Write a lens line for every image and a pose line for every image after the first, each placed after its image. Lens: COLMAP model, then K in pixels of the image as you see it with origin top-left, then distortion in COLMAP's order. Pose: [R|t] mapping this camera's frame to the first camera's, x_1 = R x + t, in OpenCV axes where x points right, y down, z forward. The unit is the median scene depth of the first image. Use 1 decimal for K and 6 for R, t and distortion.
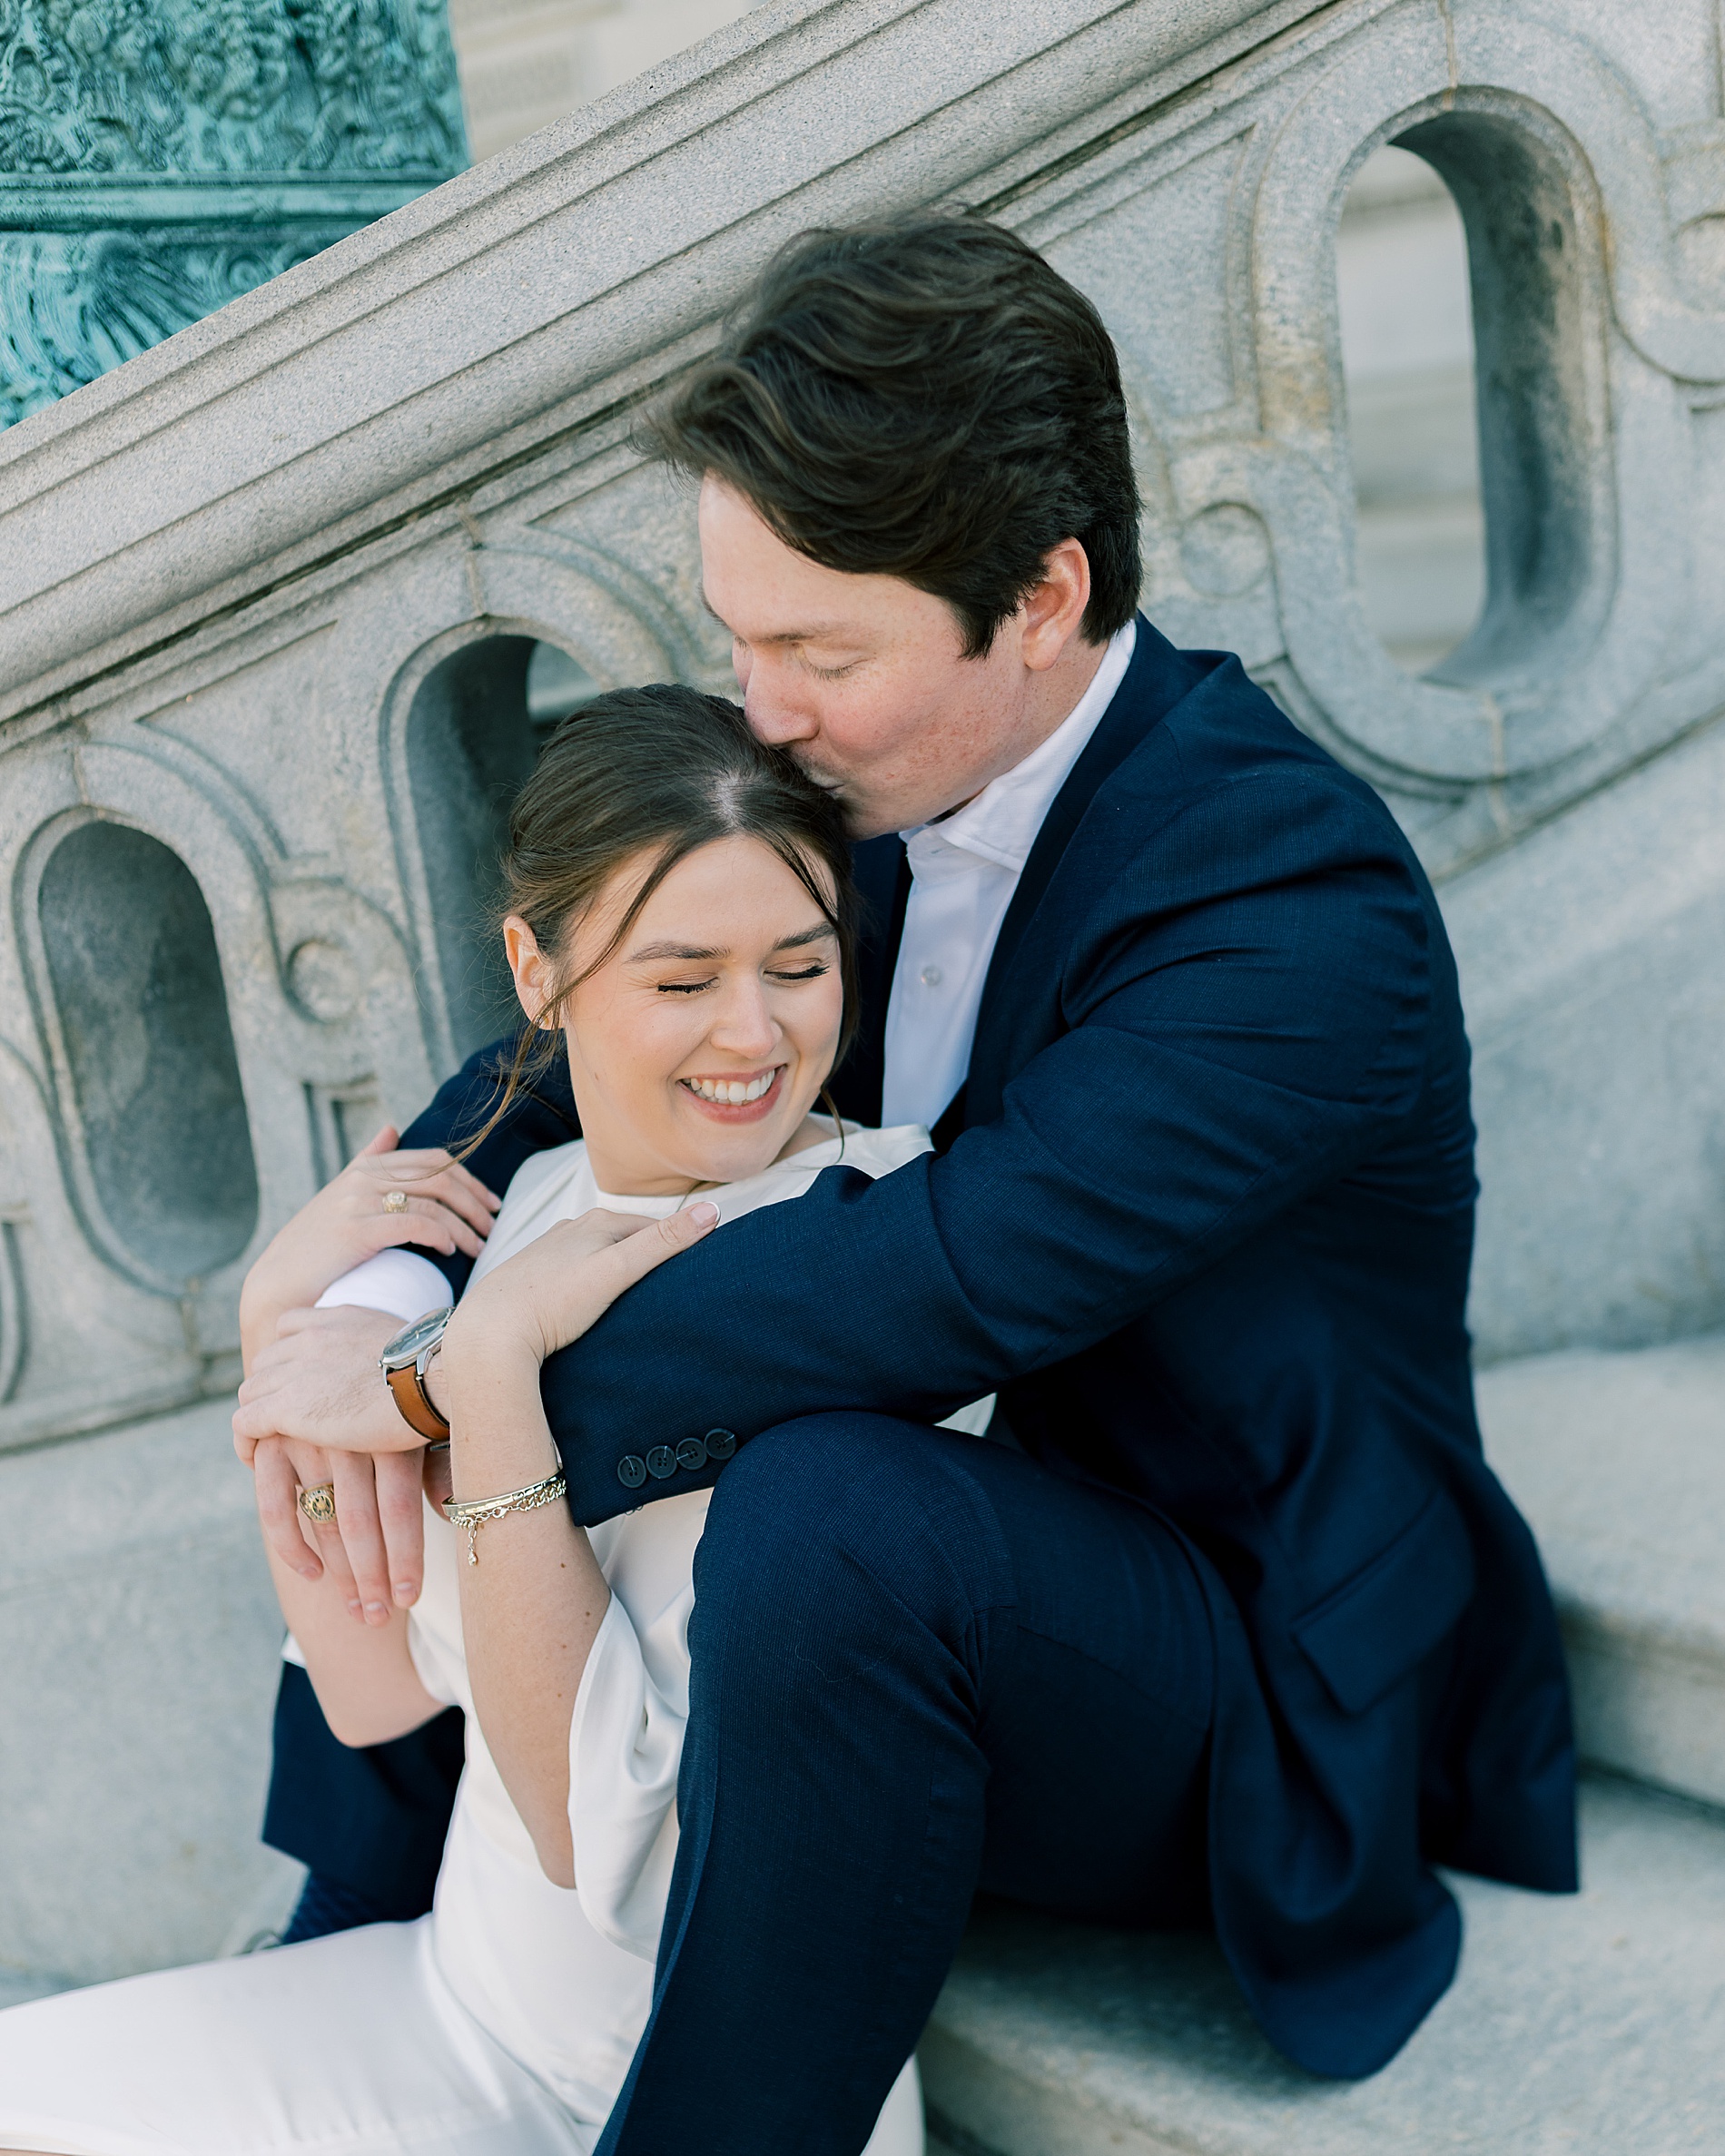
lens RADIAL K [[2924.2, 0, 889.7], [0, 2924.2, 1291.5], [0, 0, 1]] dist [-0.011713, 0.026675]
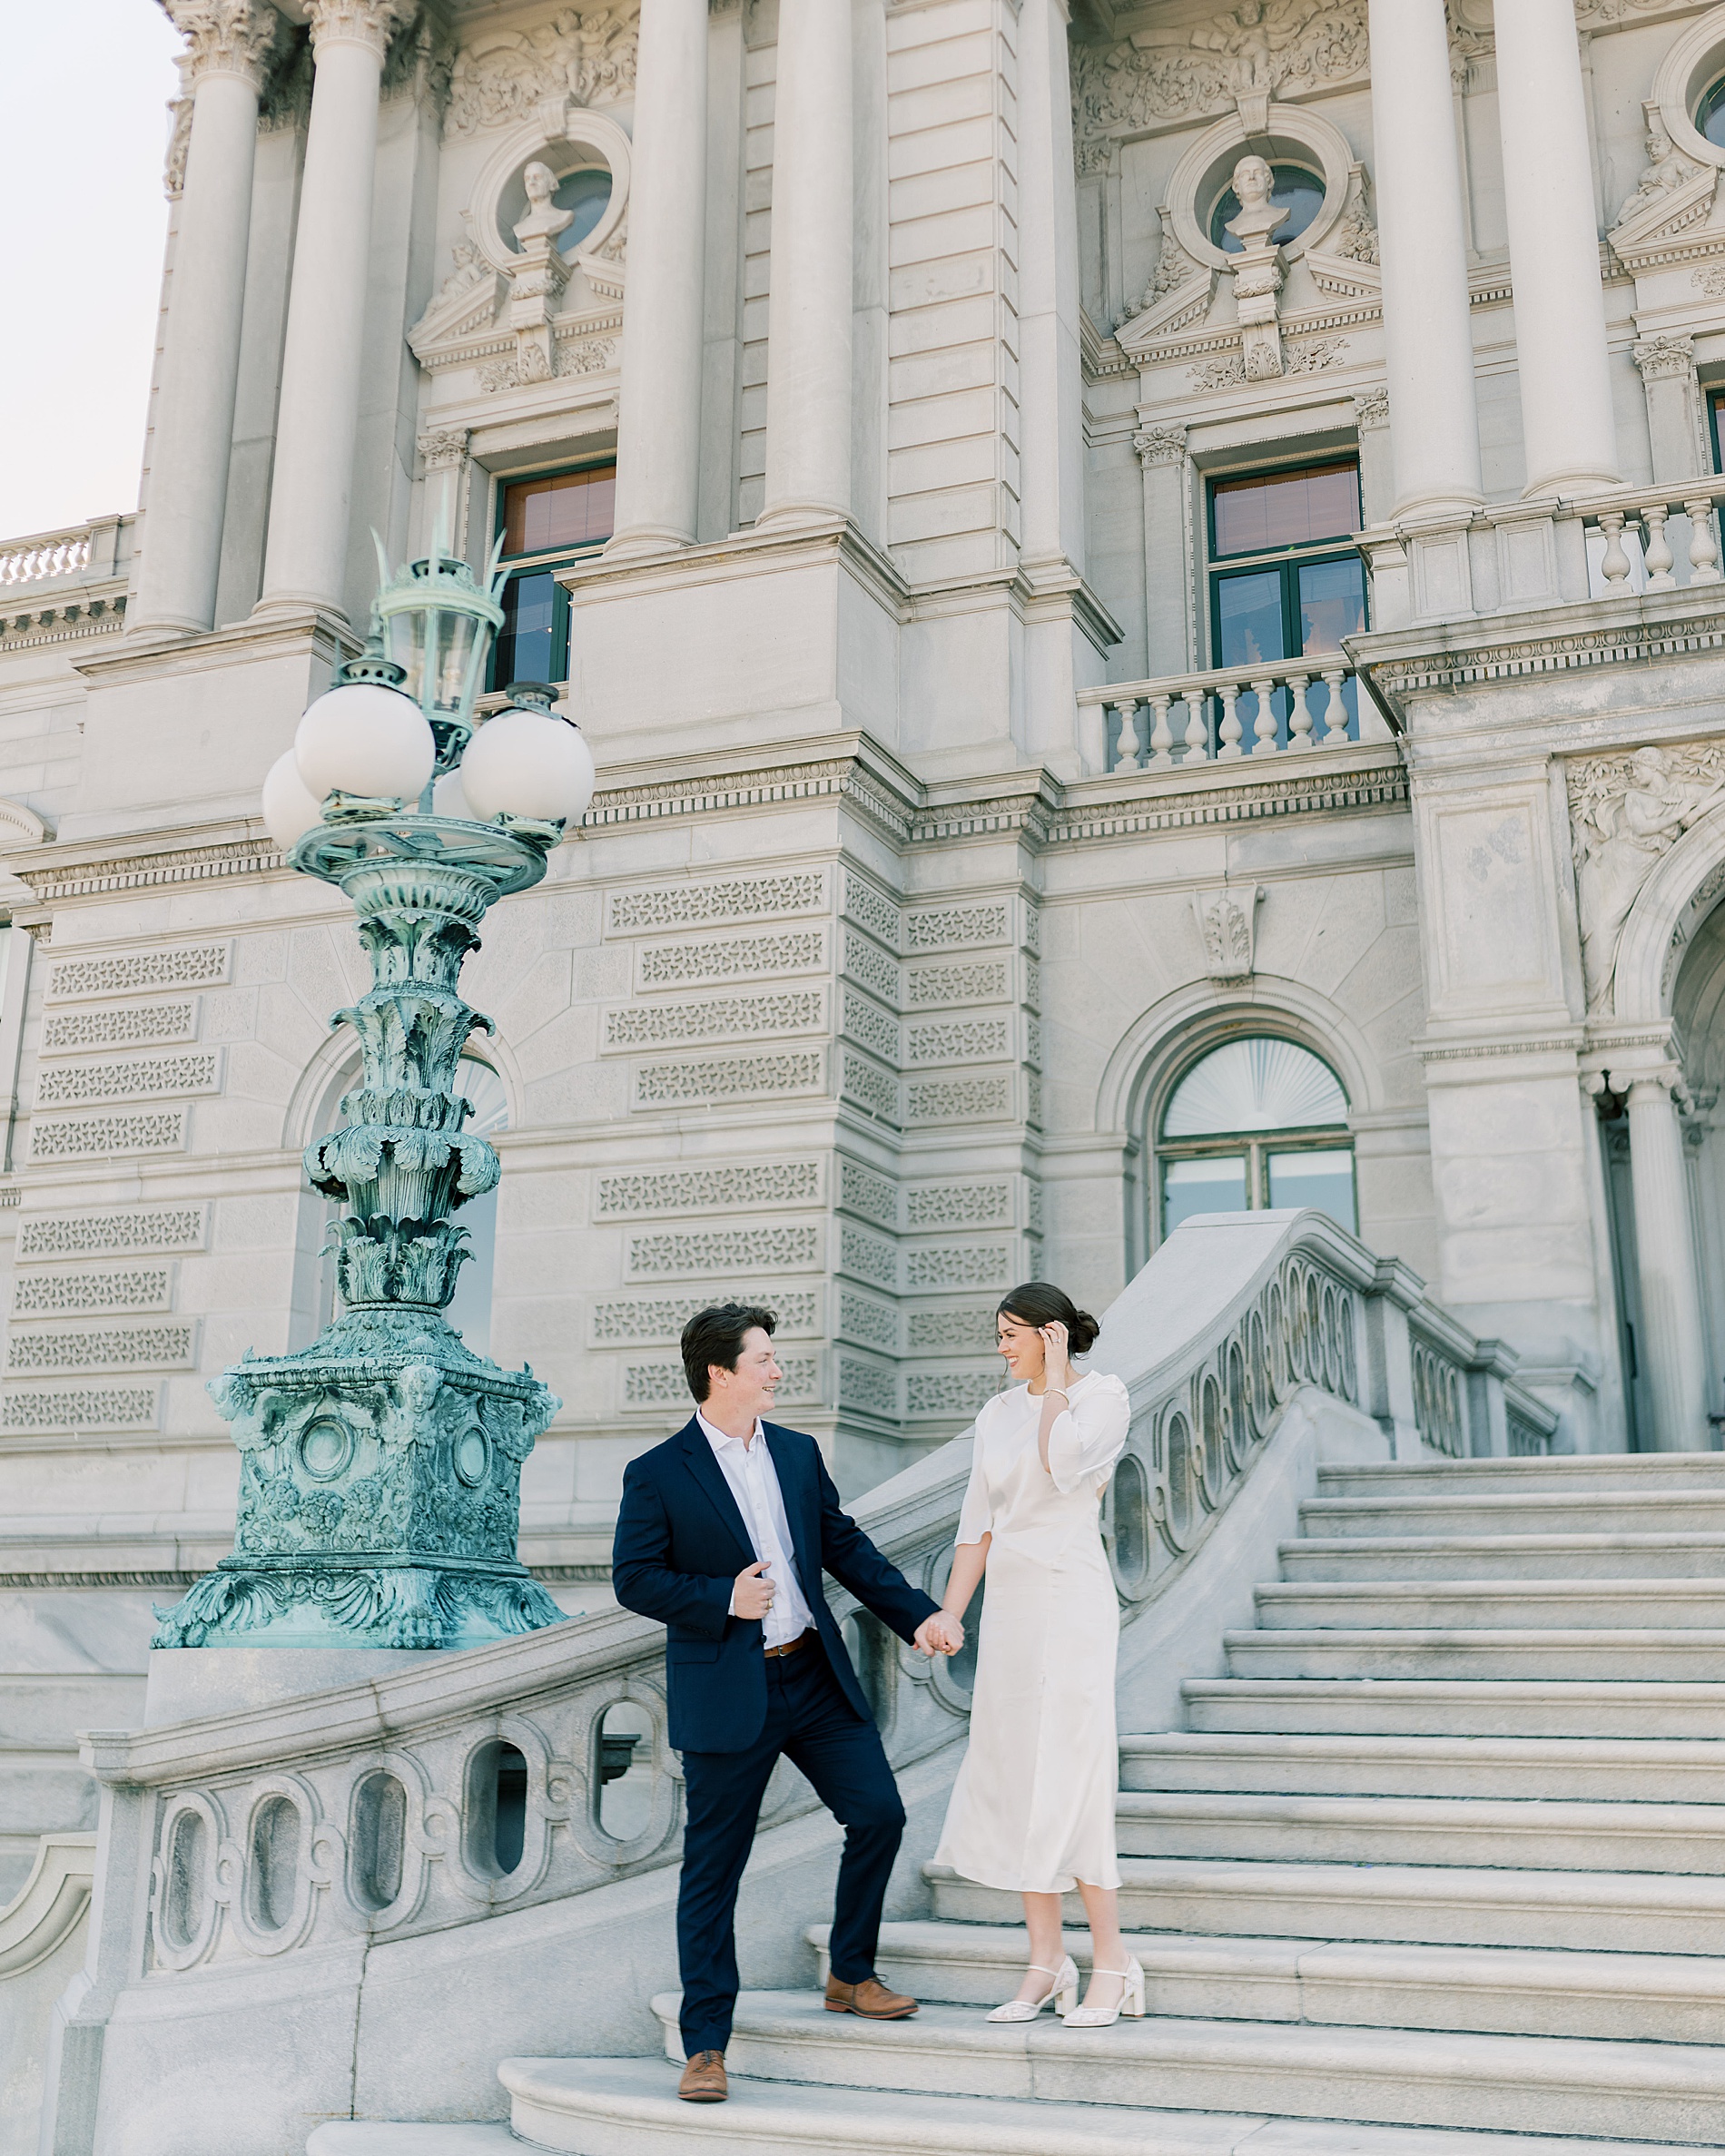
lens RADIAL K [[2540.8, 0, 872.8], [0, 2540.8, 877.4], [0, 0, 1]] dist [-0.001430, -0.001694]
pose [[0.953661, 0.203350, 0.221764, -0.844135], [-0.040615, 0.817301, -0.574778, 0.867473], [-0.298129, 0.539136, 0.787687, -2.534678]]
